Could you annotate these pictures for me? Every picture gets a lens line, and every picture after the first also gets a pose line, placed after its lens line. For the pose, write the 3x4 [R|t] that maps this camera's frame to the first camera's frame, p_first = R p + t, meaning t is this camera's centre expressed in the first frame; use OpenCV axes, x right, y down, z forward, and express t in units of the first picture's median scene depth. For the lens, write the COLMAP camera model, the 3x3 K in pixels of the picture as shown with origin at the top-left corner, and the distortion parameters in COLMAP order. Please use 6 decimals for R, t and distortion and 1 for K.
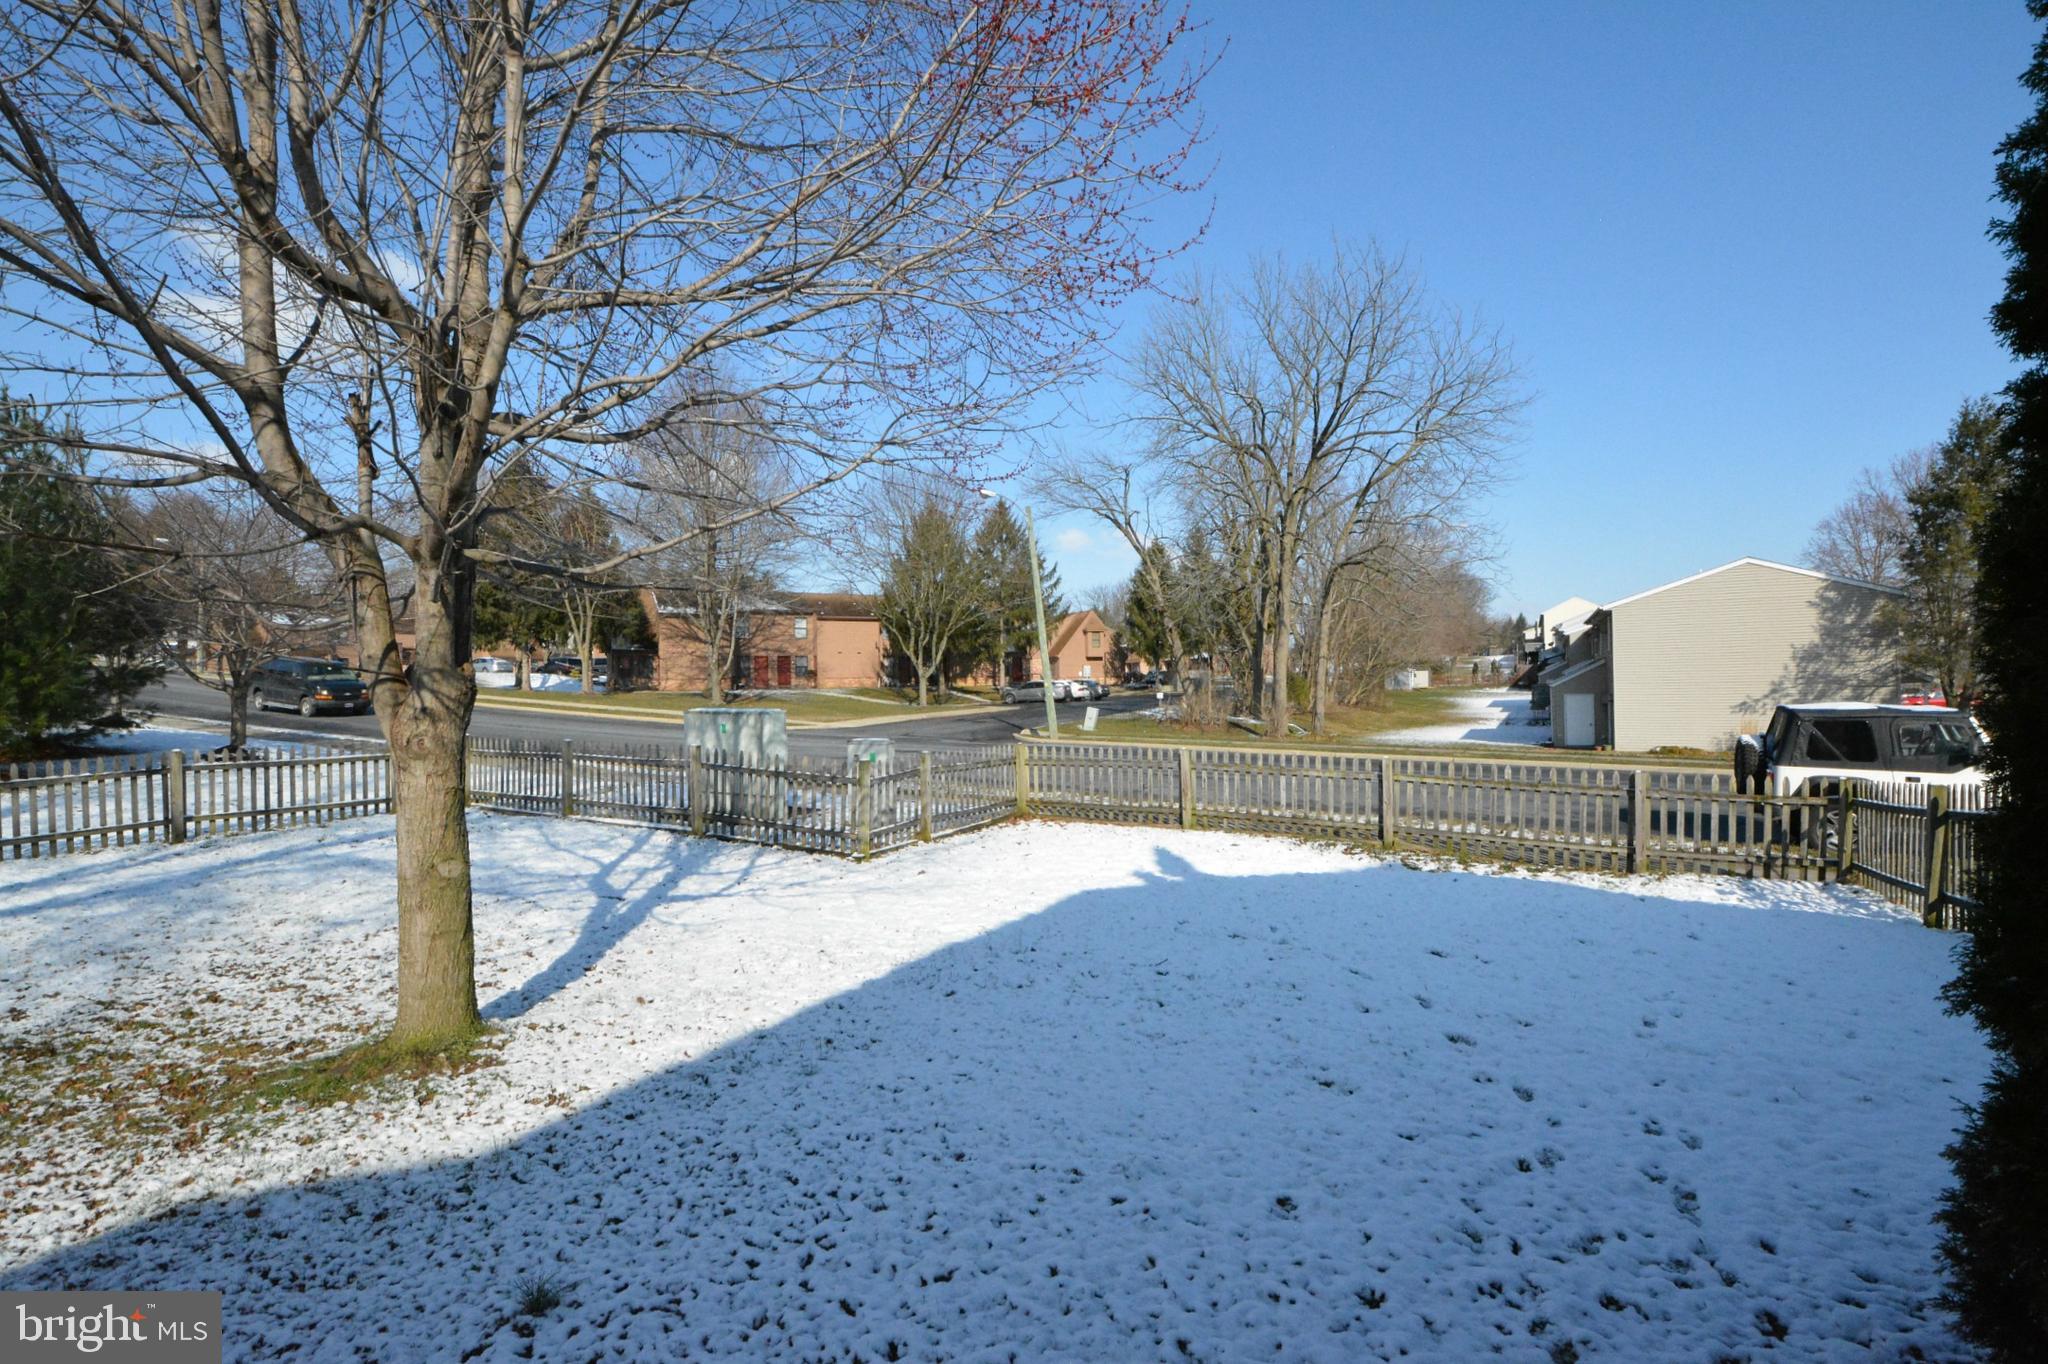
lens RADIAL K [[963.4, 0, 1017.5], [0, 963.4, 670.2], [0, 0, 1]] dist [0.001765, -0.015510]
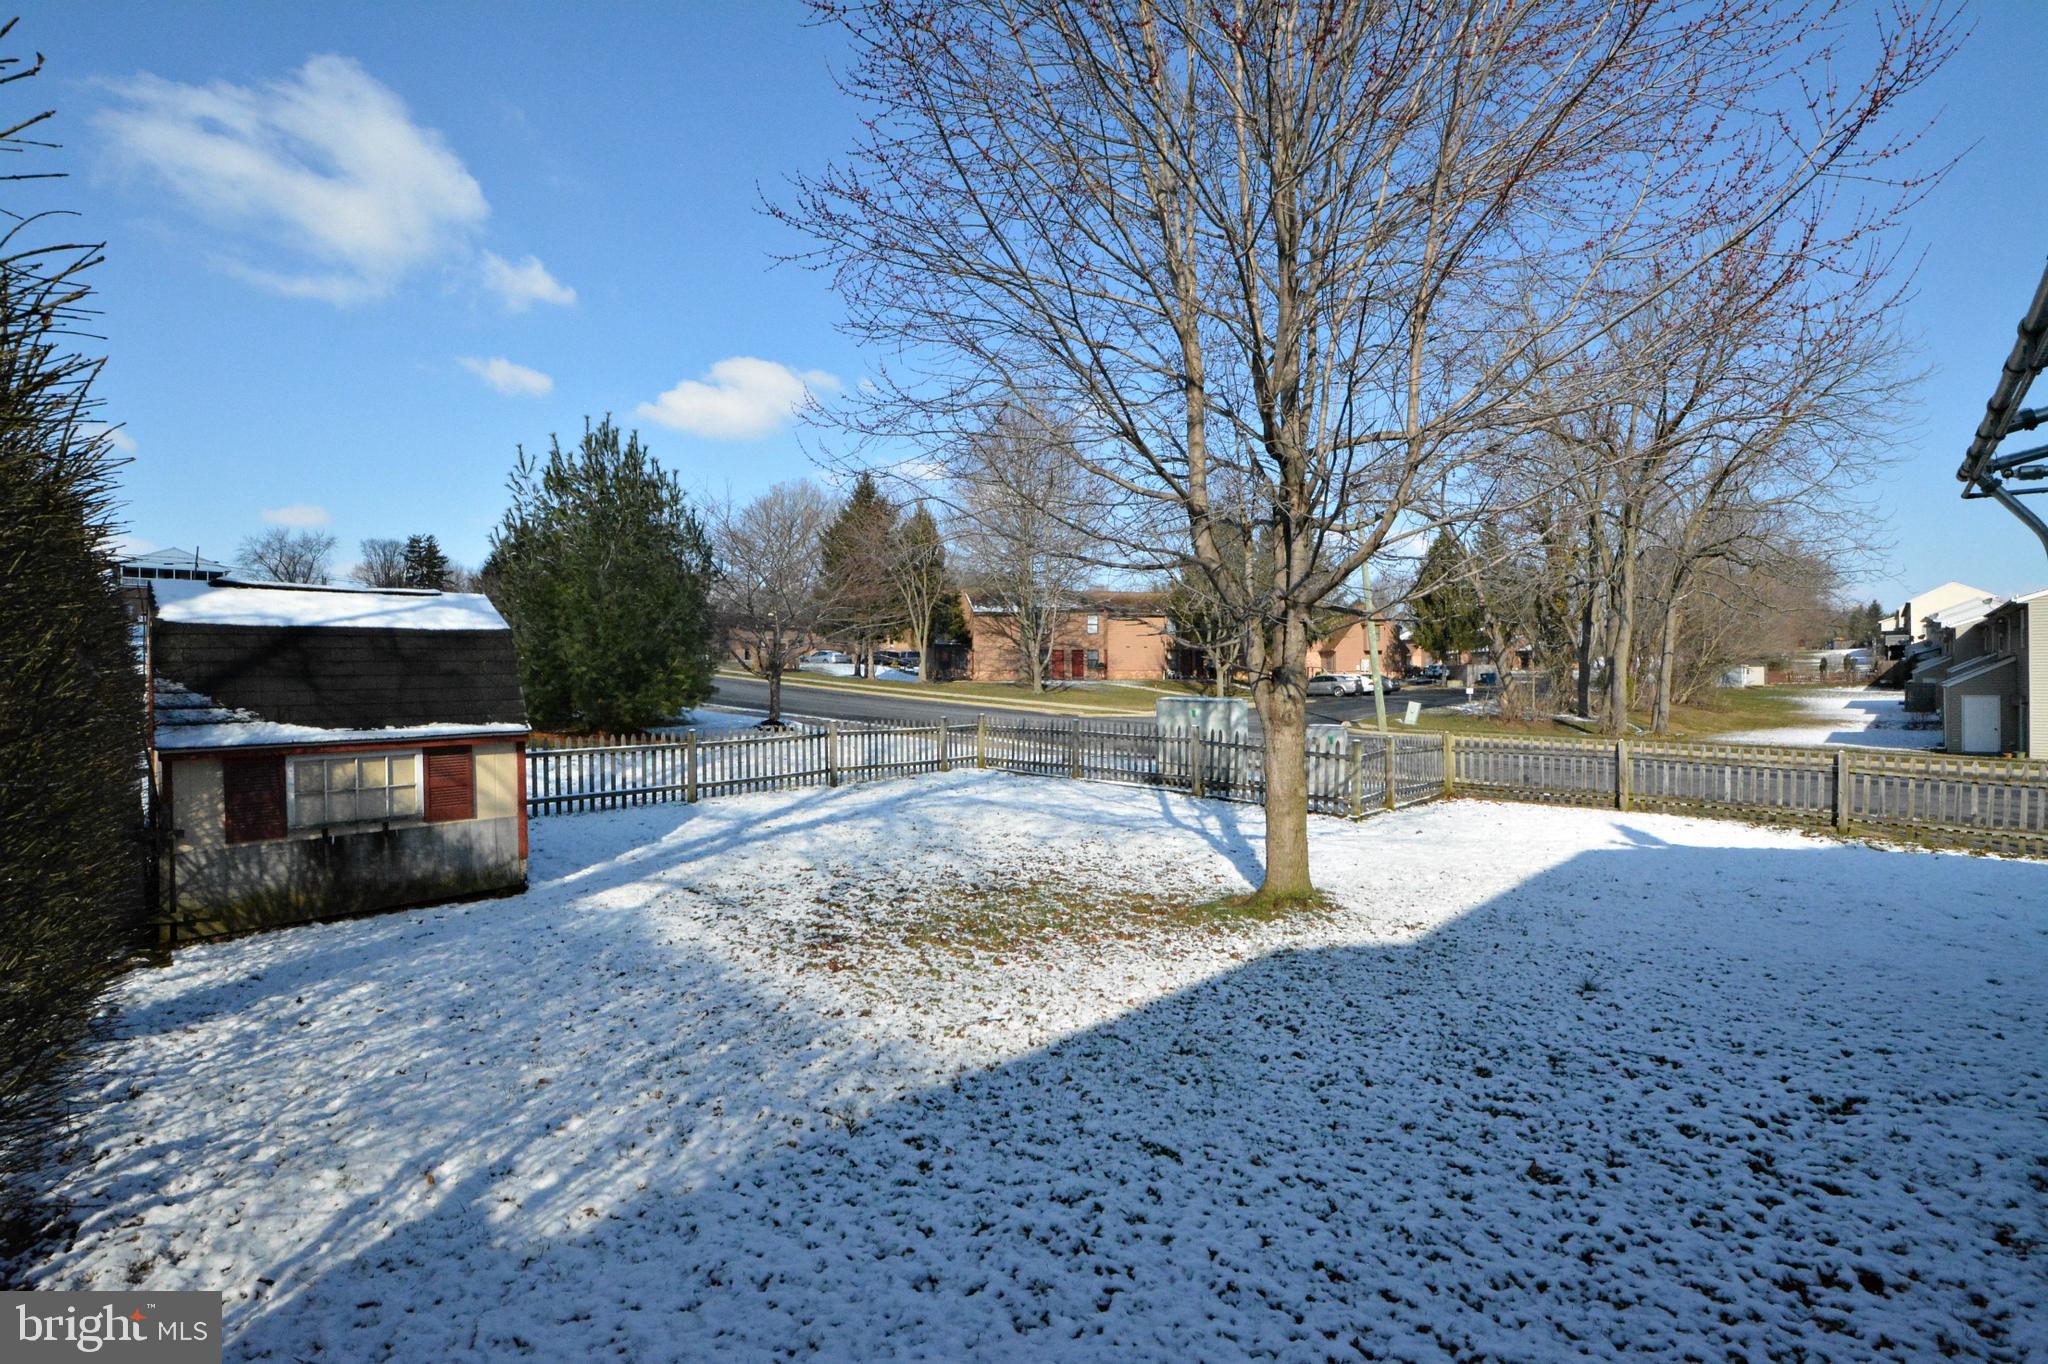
lens RADIAL K [[963.4, 0, 946.4], [0, 963.4, 672.1], [0, 0, 1]] dist [0.001765, -0.015510]
pose [[0.961937, 0.008225, -0.273147, -0.096186], [-0.005047, 0.999911, 0.012336, -0.002451], [0.273224, -0.010487, 0.961893, -0.102200]]
